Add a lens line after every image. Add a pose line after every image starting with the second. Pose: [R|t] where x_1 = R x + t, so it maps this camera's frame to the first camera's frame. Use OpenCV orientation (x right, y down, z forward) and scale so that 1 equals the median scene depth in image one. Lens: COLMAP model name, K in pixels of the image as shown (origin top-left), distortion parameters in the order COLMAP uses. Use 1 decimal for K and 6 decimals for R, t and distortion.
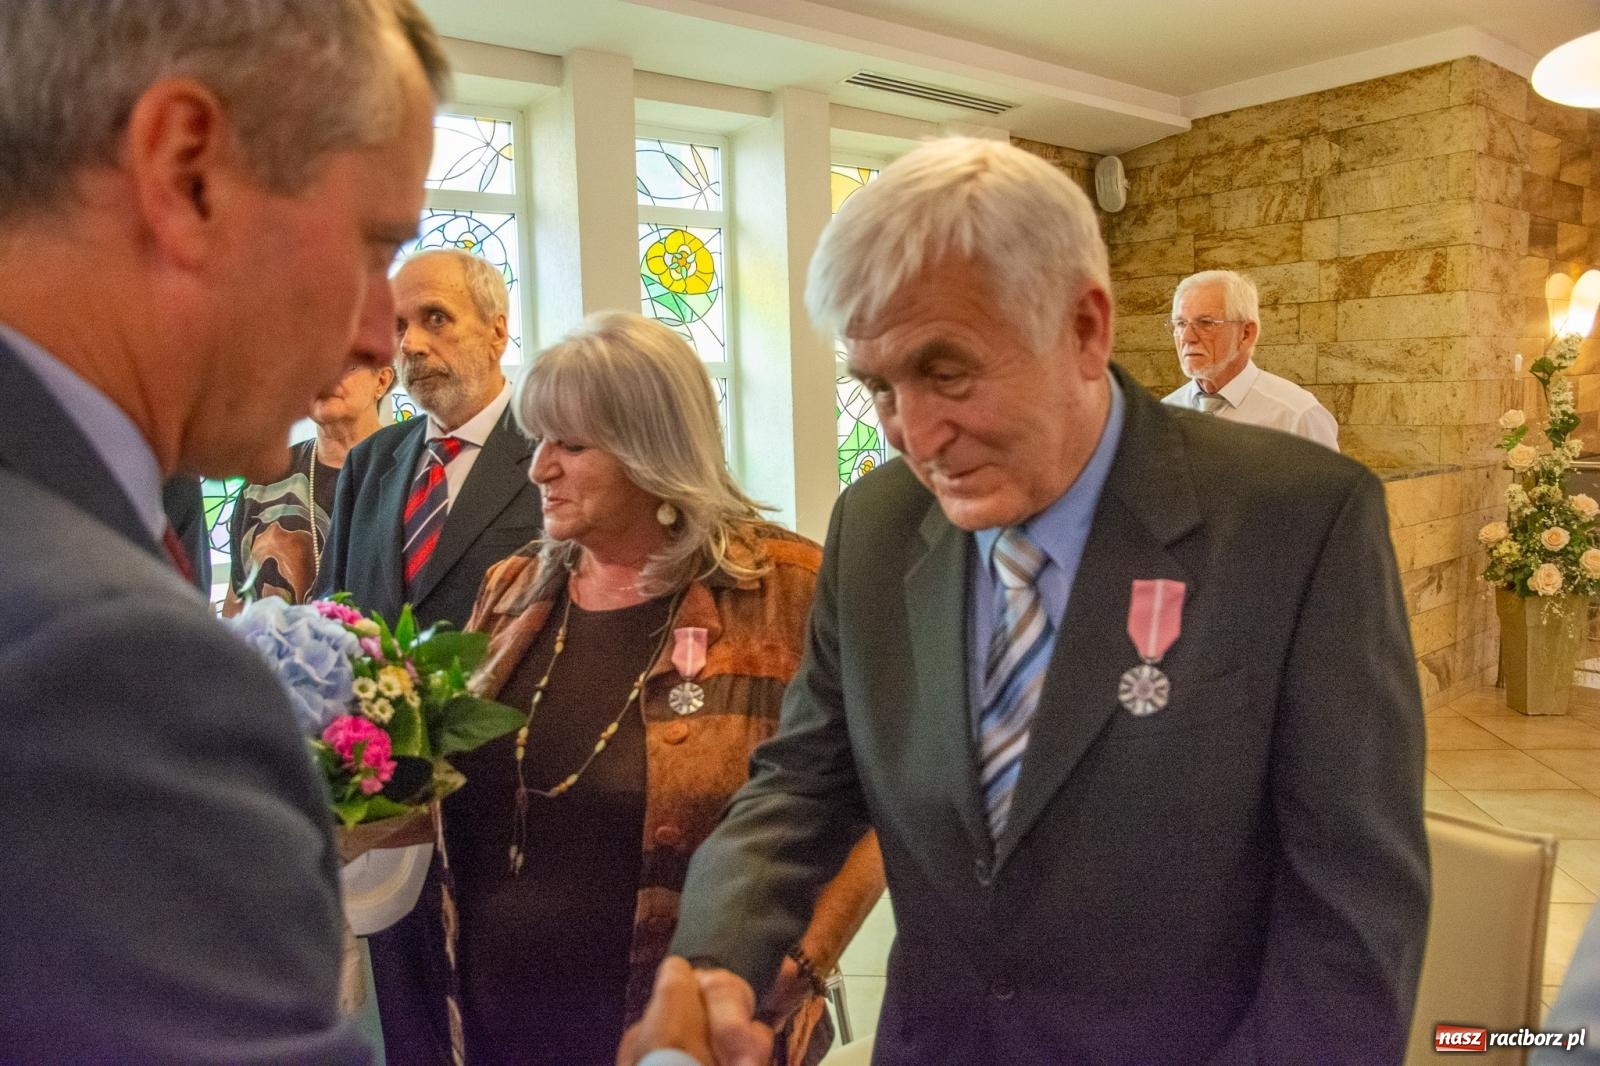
lens RADIAL K [[1110.3, 0, 801.1], [0, 1110.3, 530.4], [0, 0, 1]] dist [-0.118145, 0.092220]
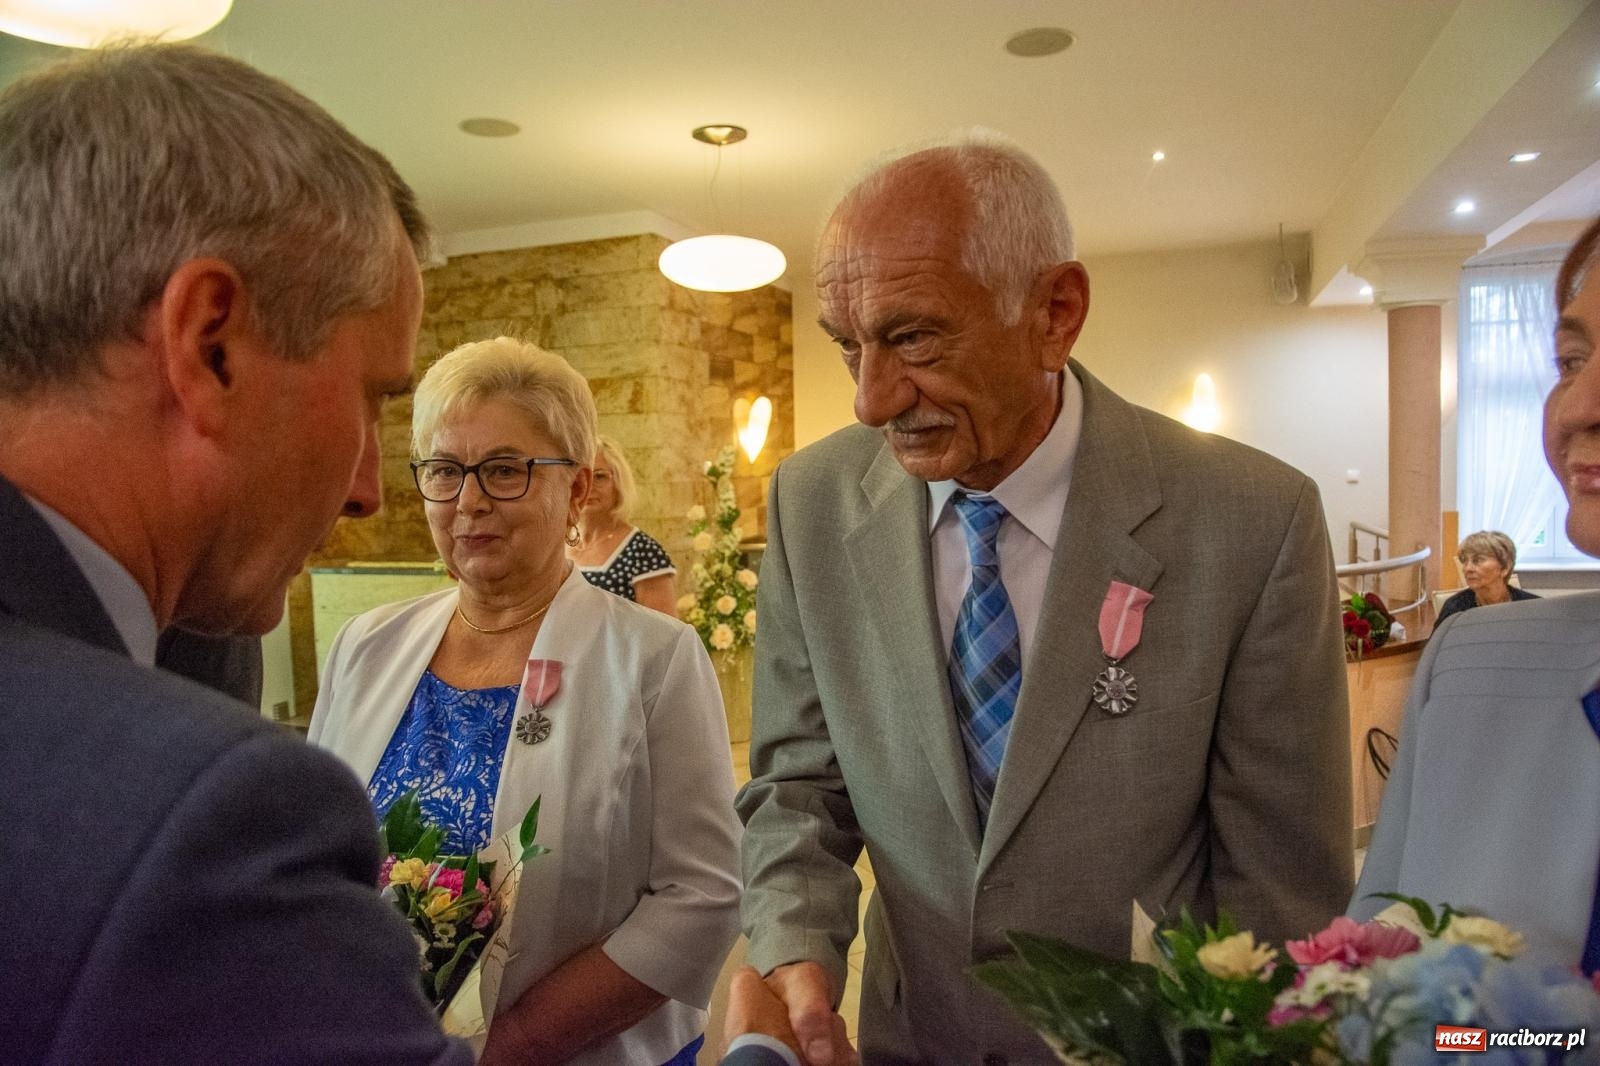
lens RADIAL K [[1110.3, 0, 801.1], [0, 1110.3, 530.4], [0, 0, 1]] dist [-0.118145, 0.092220]
pose [[0.837485, -0.020481, 0.546076, 0.043692], [0.067542, 0.995515, -0.066248, 0.011927], [-0.542270, 0.092365, 0.835112, -0.159609]]
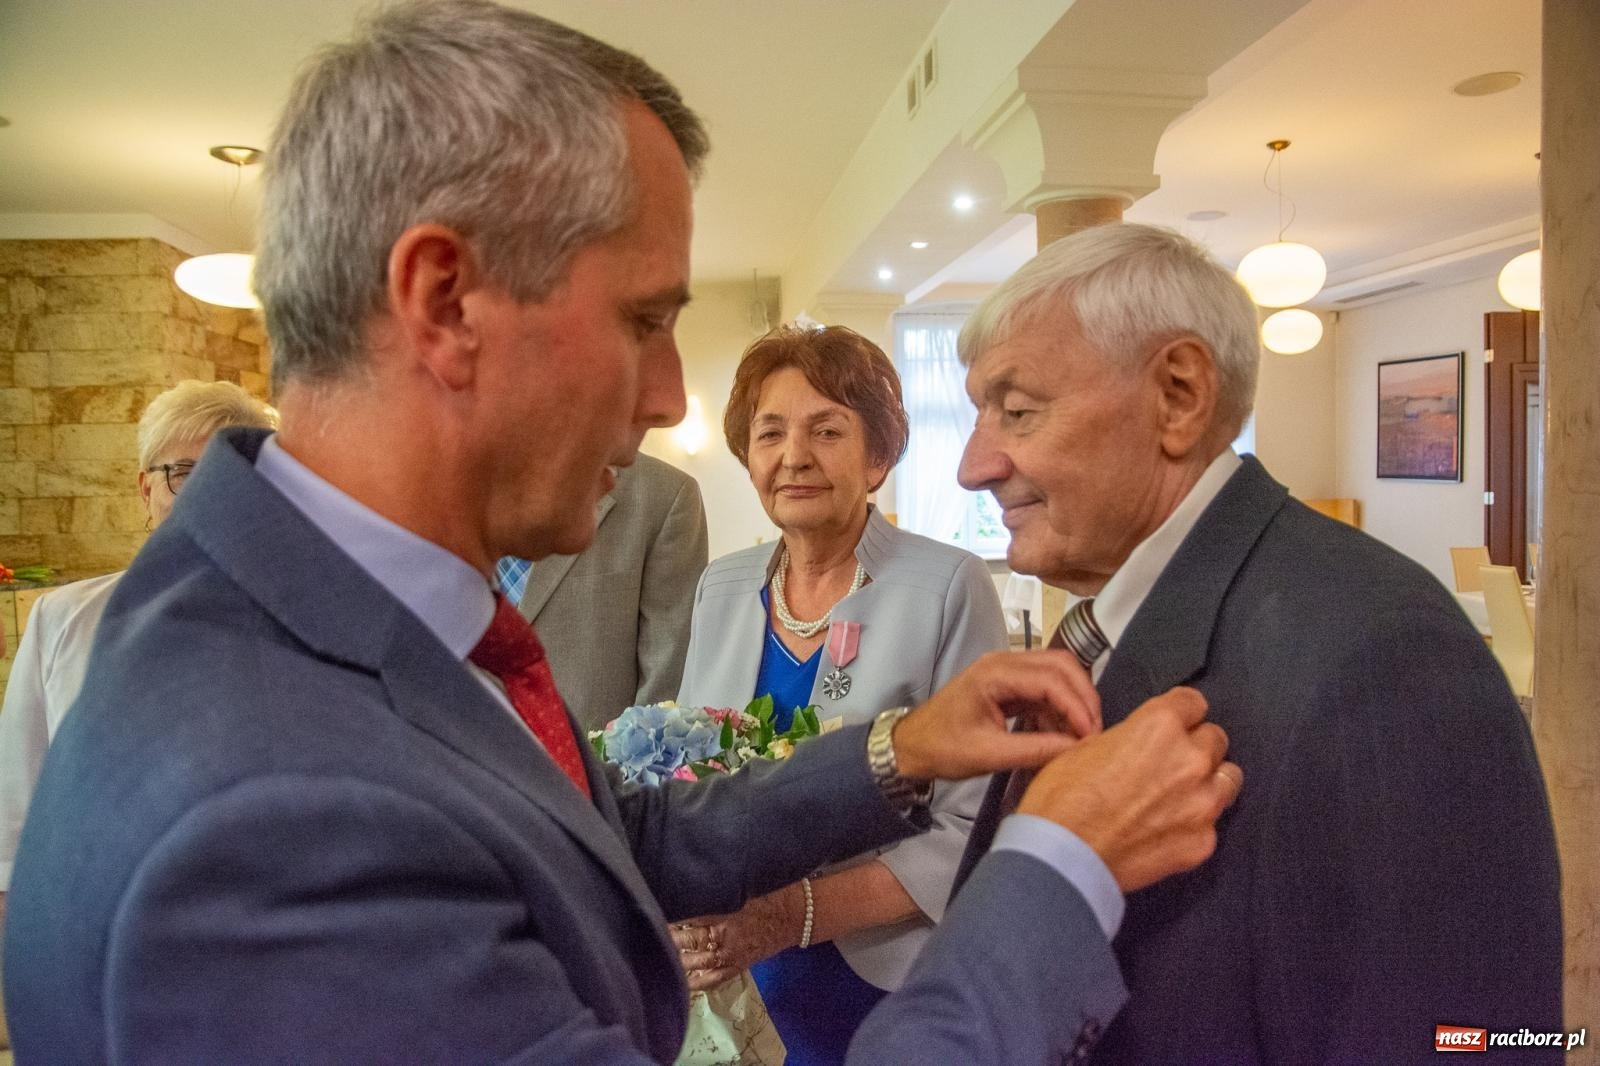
lens RADIAL K [[1110.3, 0, 801.1], [0, 1110.3, 530.4], [0, 0, 1]] dist [-0.118145, 0.092220]
pose [[0.524833, -0.025735, 0.850816, -0.052241], [0.109587, 0.993268, -0.037555, 0.027378], [-0.844121, 0.112948, 0.524120, -0.250509]]
